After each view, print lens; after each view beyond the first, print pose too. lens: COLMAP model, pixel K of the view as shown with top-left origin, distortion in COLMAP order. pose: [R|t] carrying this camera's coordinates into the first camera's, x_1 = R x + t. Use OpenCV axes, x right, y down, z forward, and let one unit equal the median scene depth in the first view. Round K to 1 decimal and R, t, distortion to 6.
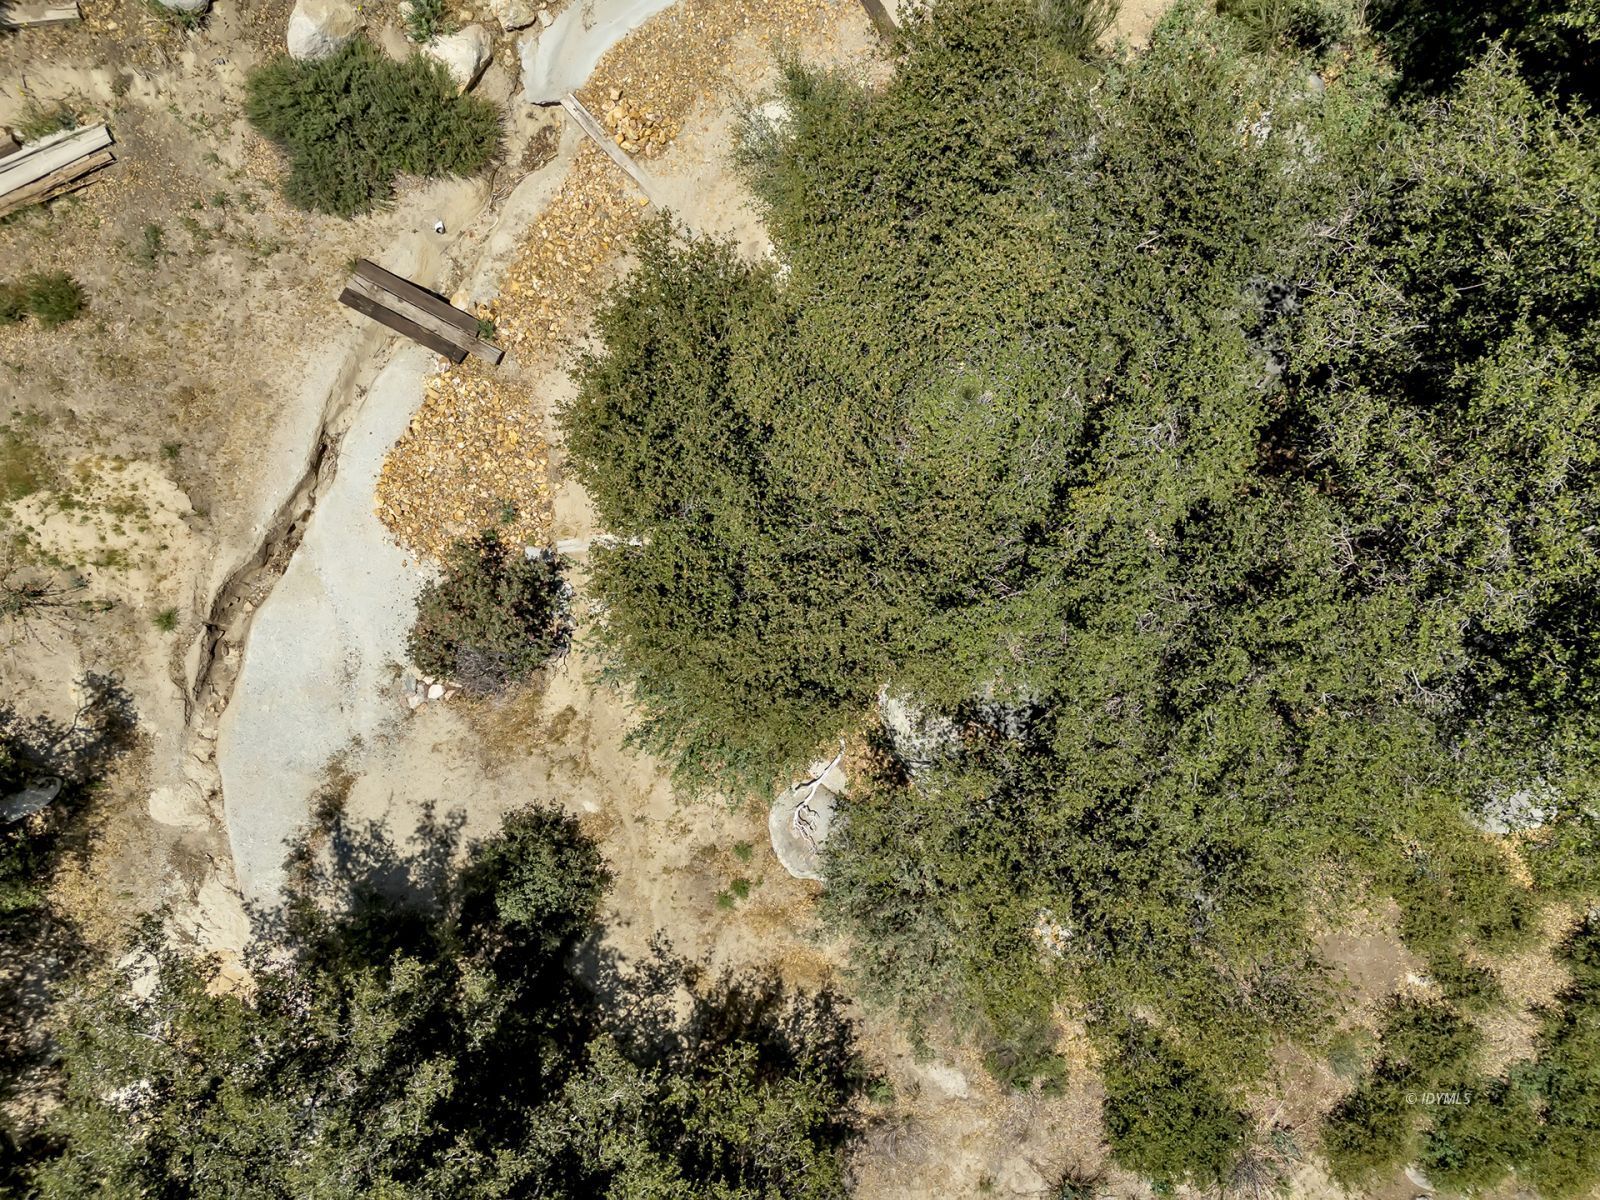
lens RADIAL K [[1163.0, 0, 802.9], [0, 1163.0, 592.4], [0, 0, 1]] dist [0.033246, -0.004502]
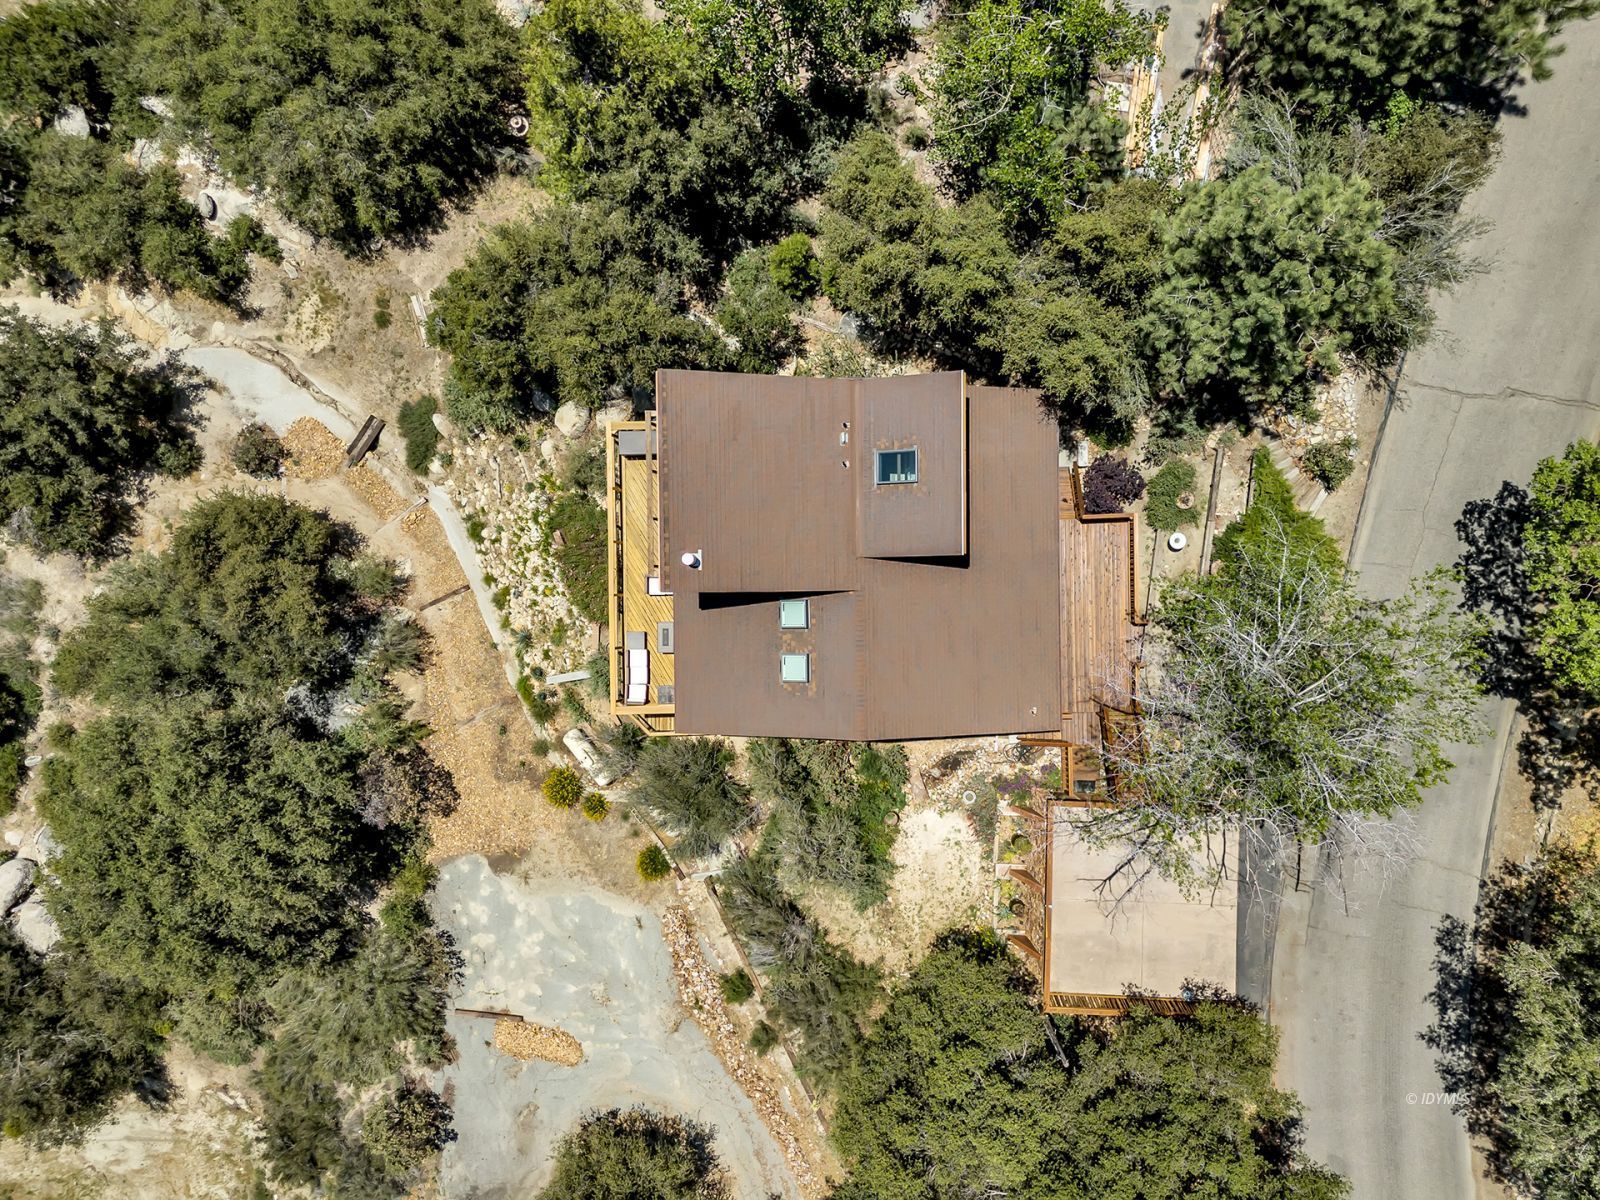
lens RADIAL K [[1163.0, 0, 802.9], [0, 1163.0, 592.4], [0, 0, 1]] dist [0.033246, -0.004502]
pose [[-0.108702, 0.993861, 0.020595, -0.119058], [-0.993919, -0.109028, 0.015413, -1.335565], [0.017564, -0.018794, 0.999669, -1.821452]]
